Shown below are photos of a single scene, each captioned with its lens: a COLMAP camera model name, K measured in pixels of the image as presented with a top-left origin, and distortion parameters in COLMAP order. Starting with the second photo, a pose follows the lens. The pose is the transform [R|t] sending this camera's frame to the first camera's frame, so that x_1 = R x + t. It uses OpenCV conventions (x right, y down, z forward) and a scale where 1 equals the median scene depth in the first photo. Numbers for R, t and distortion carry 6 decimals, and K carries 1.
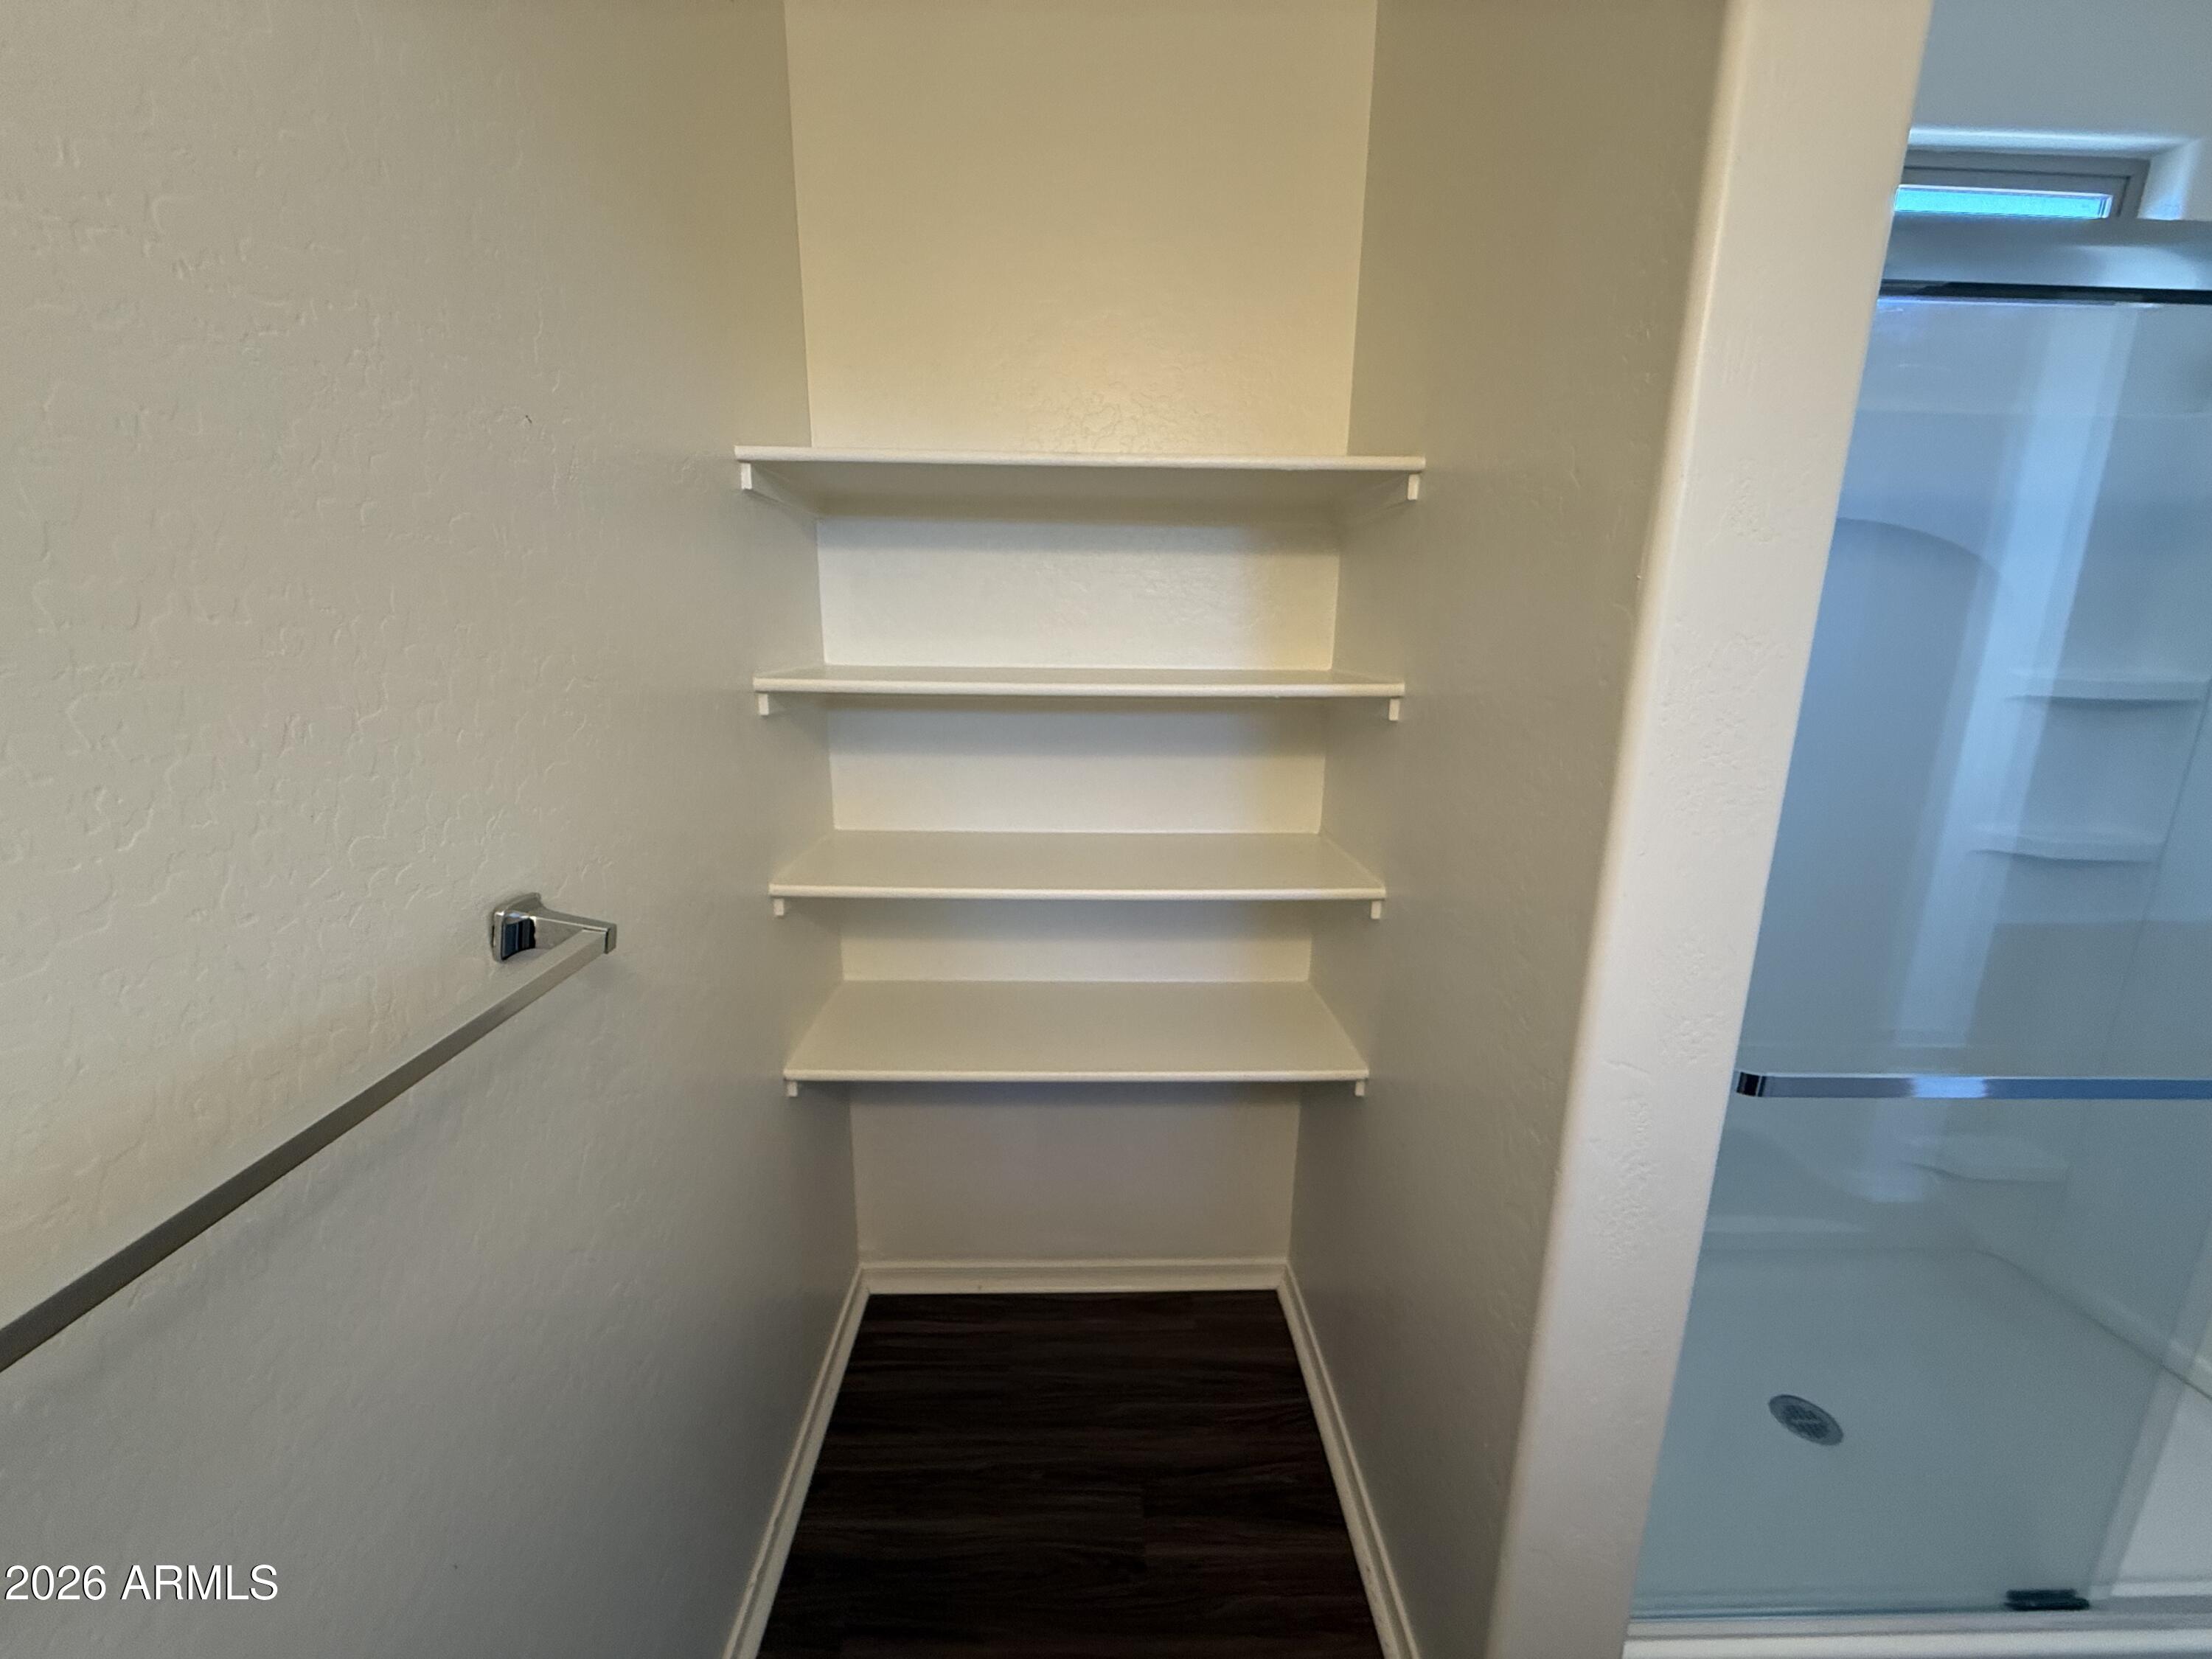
lens RADIAL K [[880.2, 0, 1103.9], [0, 880.2, 835.7], [0, 0, 1]] dist [0.002536, -0.000804]
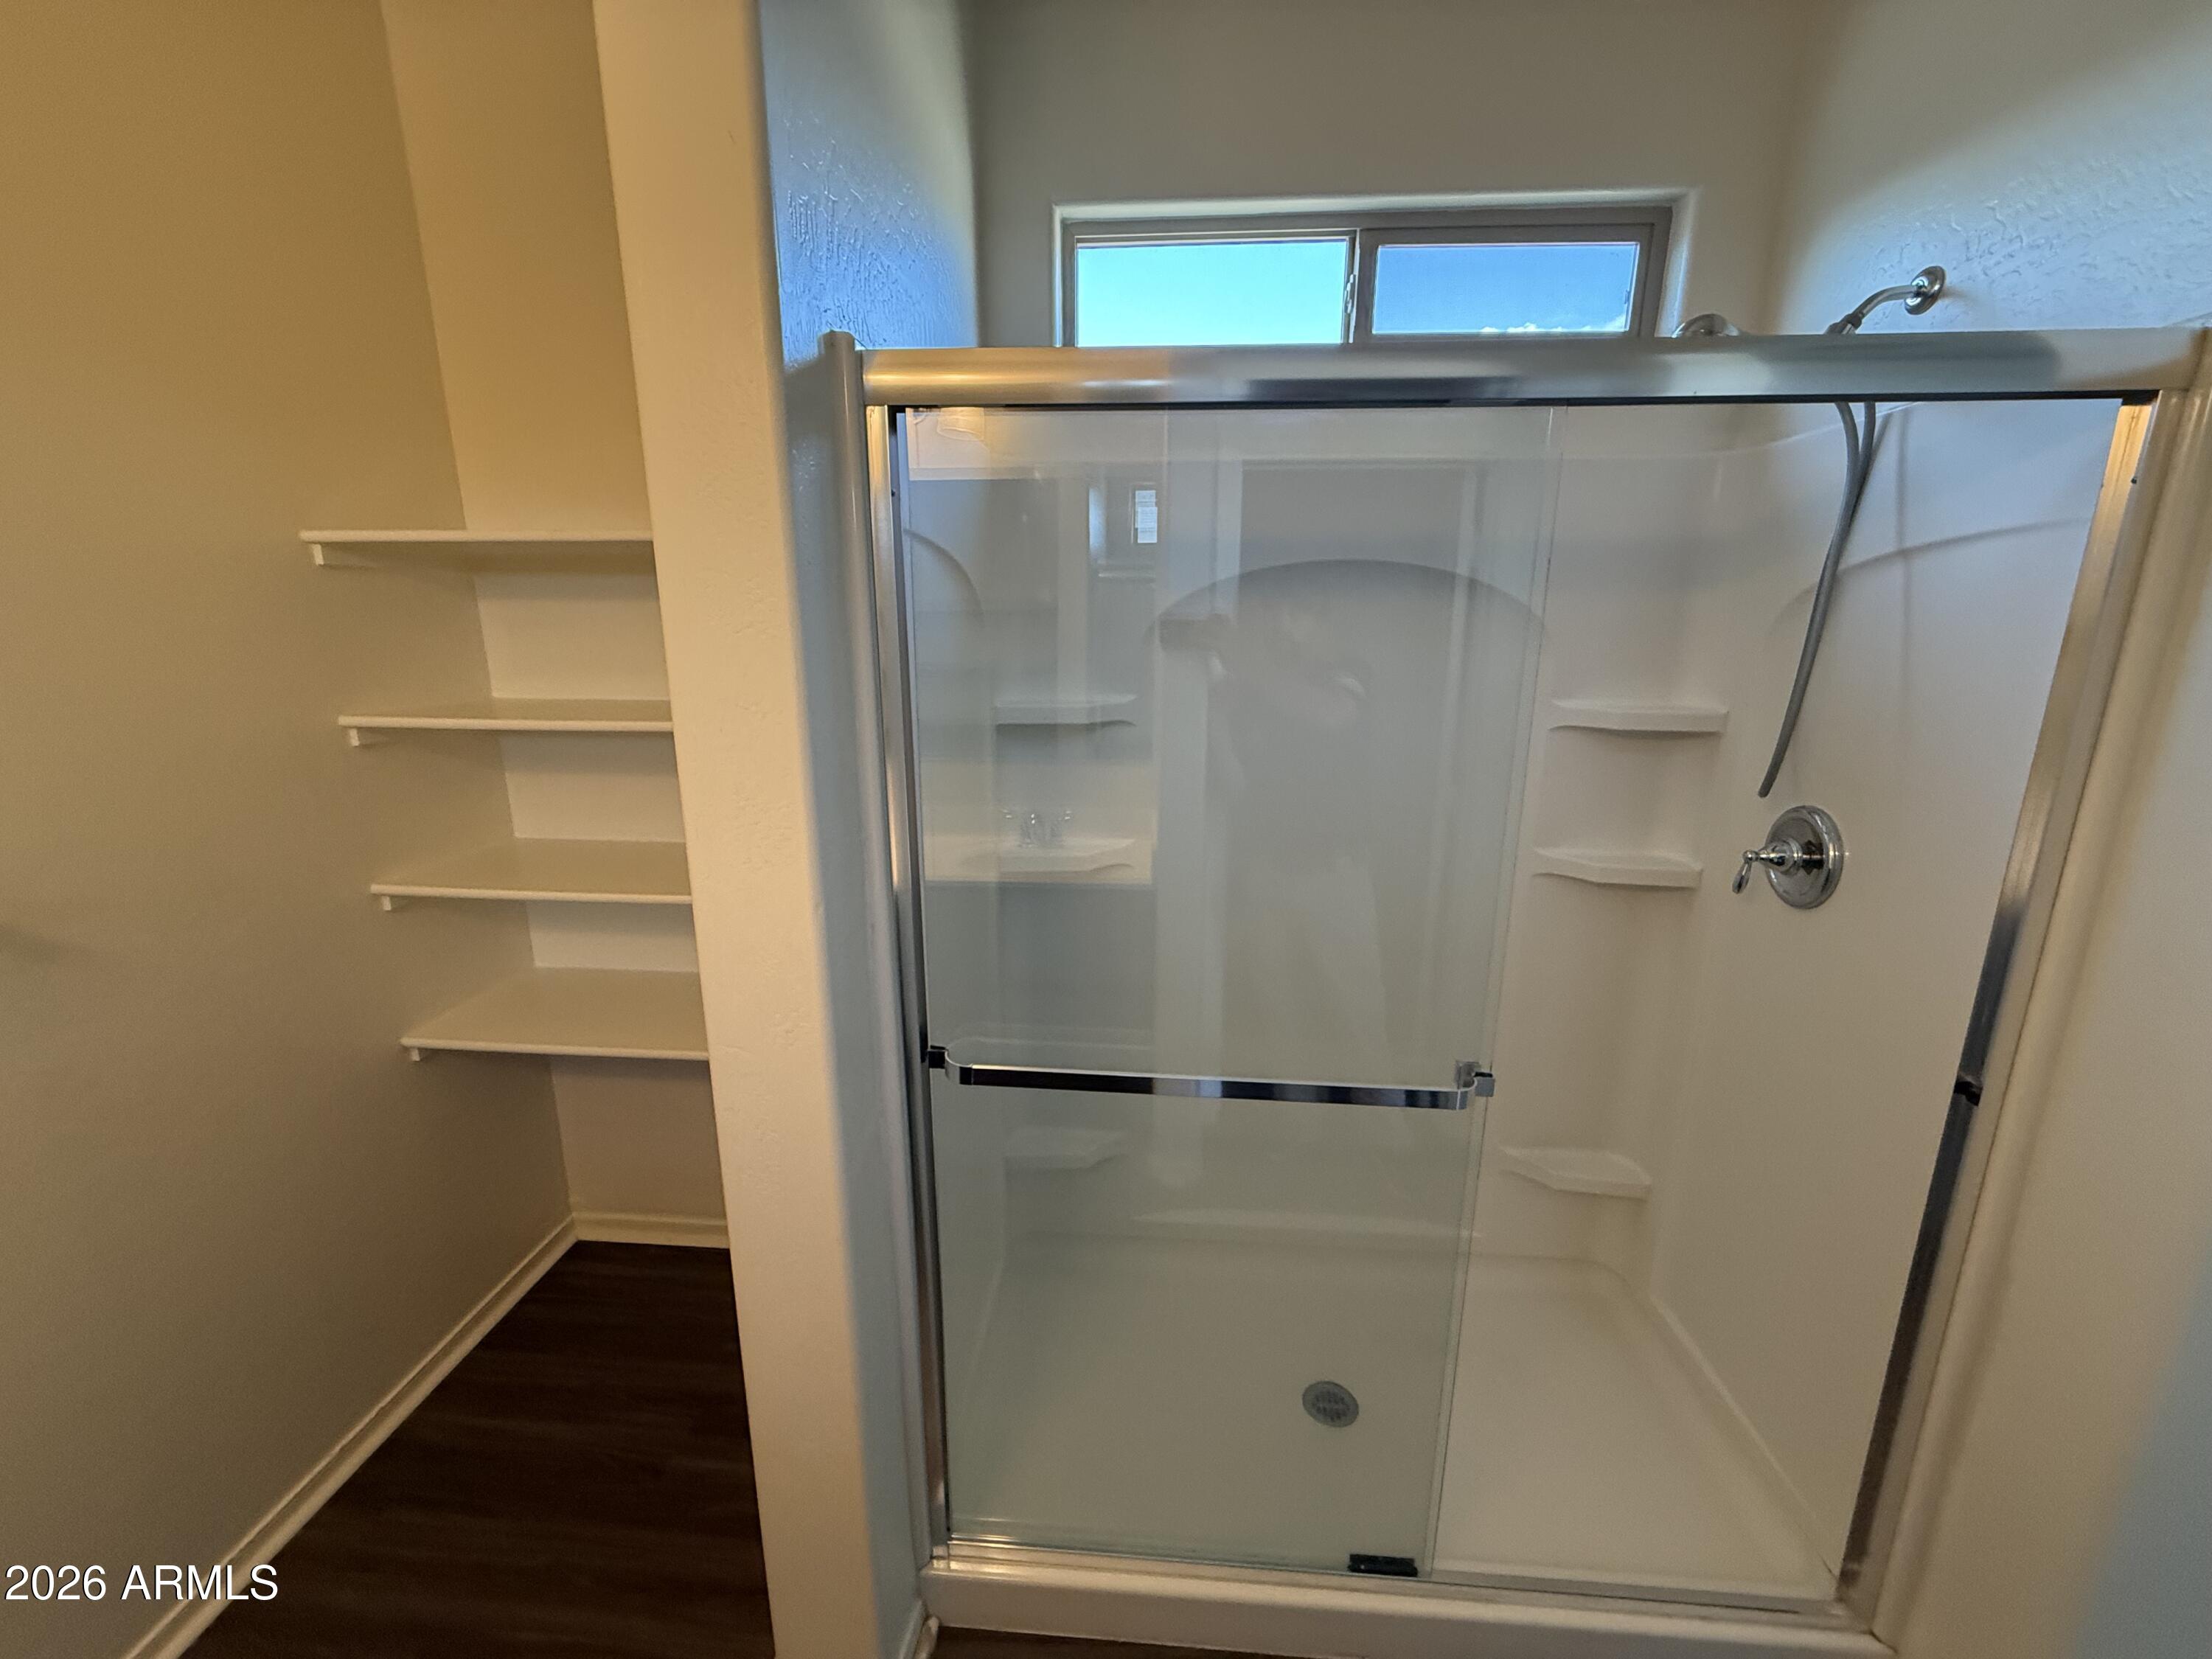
lens RADIAL K [[880.2, 0, 1108.3], [0, 880.2, 835.3], [0, 0, 1]] dist [0.002536, -0.000804]
pose [[0.994783, 0.014618, -0.100964, 0.695364], [-0.014312, 0.999891, 0.003753, -0.030001], [0.101008, -0.002289, 0.994883, -0.098112]]
